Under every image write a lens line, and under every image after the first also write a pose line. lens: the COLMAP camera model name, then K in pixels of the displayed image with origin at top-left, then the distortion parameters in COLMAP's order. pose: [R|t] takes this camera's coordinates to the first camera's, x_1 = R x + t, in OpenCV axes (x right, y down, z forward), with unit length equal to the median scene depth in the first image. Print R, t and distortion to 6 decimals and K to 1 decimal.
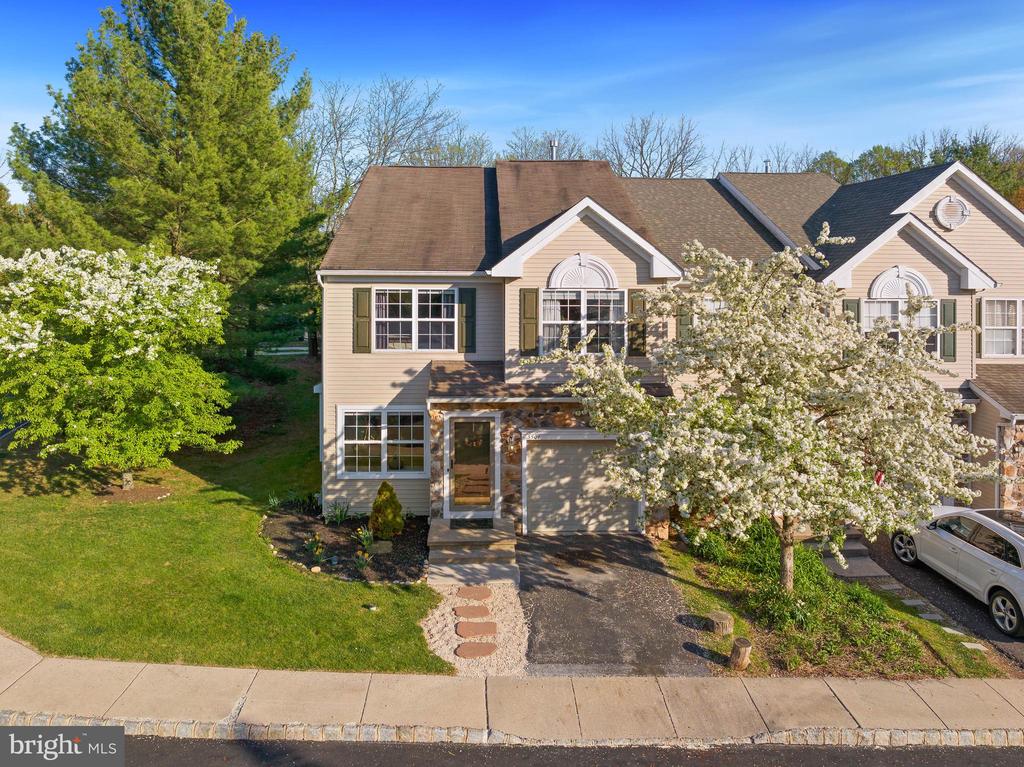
lens RADIAL K [[745.1, 0, 530.3], [0, 745.1, 382.7], [0, 0, 1]] dist [-0.038898, 0.001903]
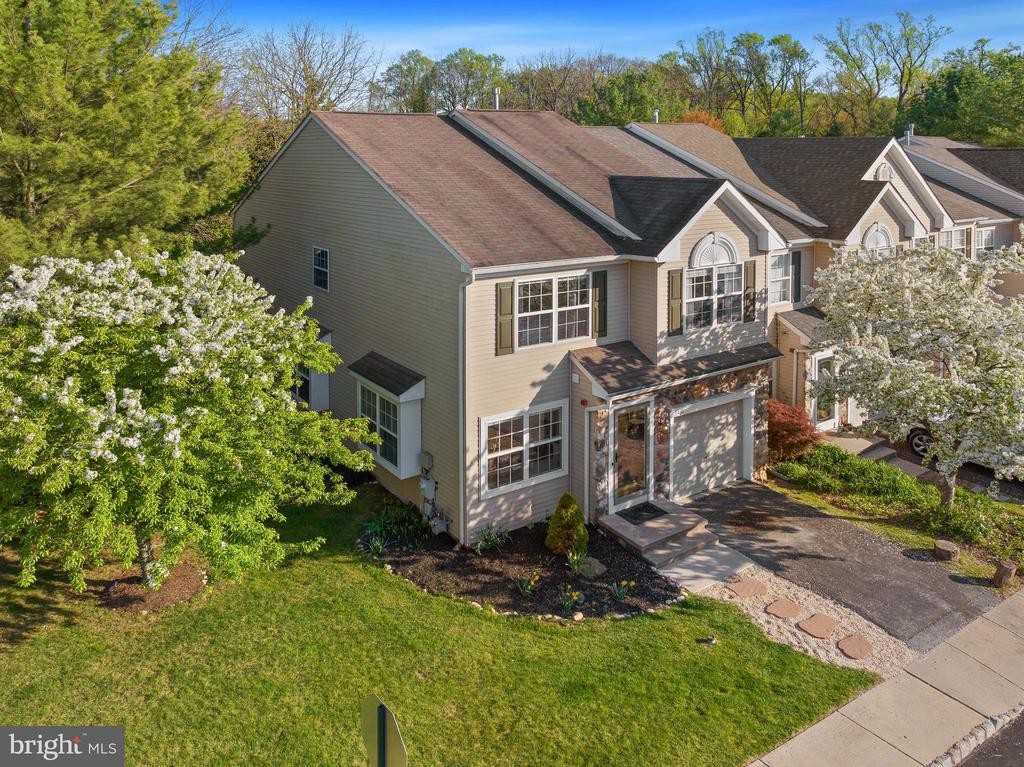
lens RADIAL K [[728.7, 0, 513.0], [0, 728.7, 285.4], [0, 0, 1]] dist [-0.024324, 0.002664]
pose [[0.856341, -0.102847, 0.506066, -0.654067], [0.090429, 0.994690, 0.049131, -0.165307], [-0.508432, 0.003690, 0.861094, 0.254753]]
